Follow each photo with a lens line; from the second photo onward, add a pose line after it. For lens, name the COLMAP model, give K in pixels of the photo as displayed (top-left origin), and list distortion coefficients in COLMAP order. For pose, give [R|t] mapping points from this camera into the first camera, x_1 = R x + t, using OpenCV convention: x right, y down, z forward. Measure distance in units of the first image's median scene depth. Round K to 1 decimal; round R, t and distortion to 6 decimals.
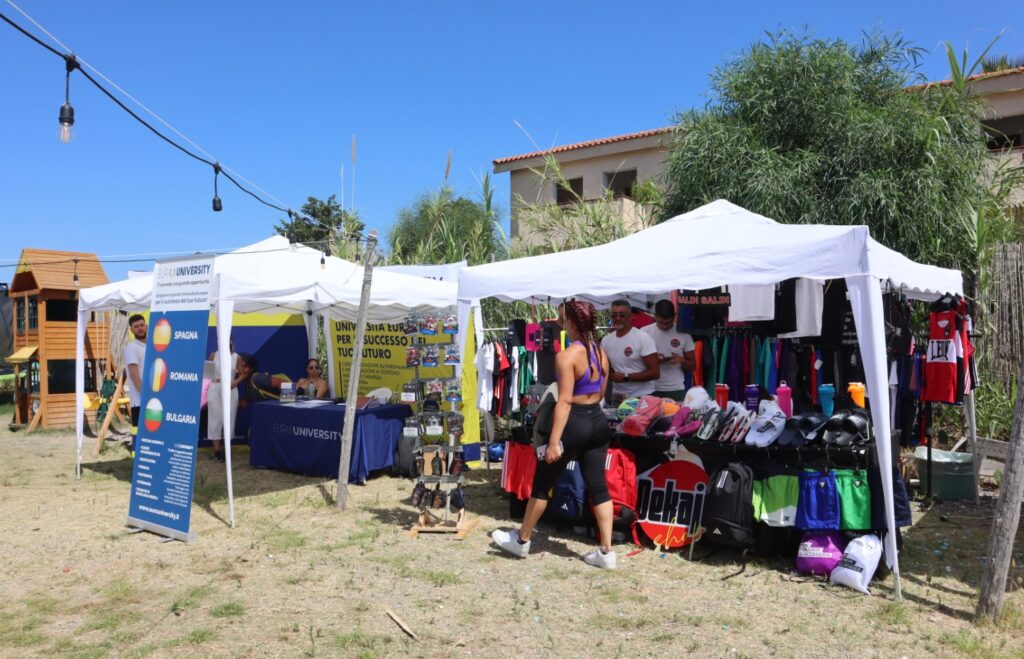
lens RADIAL K [[709.6, 0, 512.0], [0, 709.6, 329.5], [0, 0, 1]] dist [-0.002336, -0.000465]
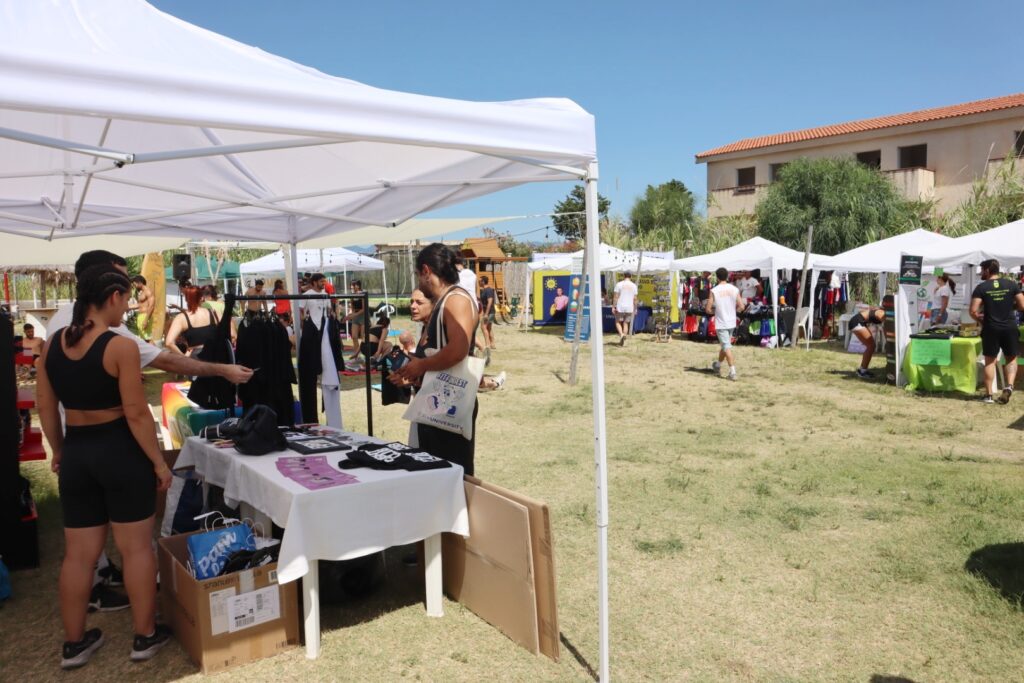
lens RADIAL K [[718.7, 0, 512.0], [0, 718.7, 341.5], [0, 0, 1]] dist [-0.120987, -0.000177]
pose [[0.956211, 0.019947, -0.291998, 0.151084], [0.014336, 0.993285, 0.114800, -0.083135], [0.292327, -0.113959, 0.949504, -1.831237]]
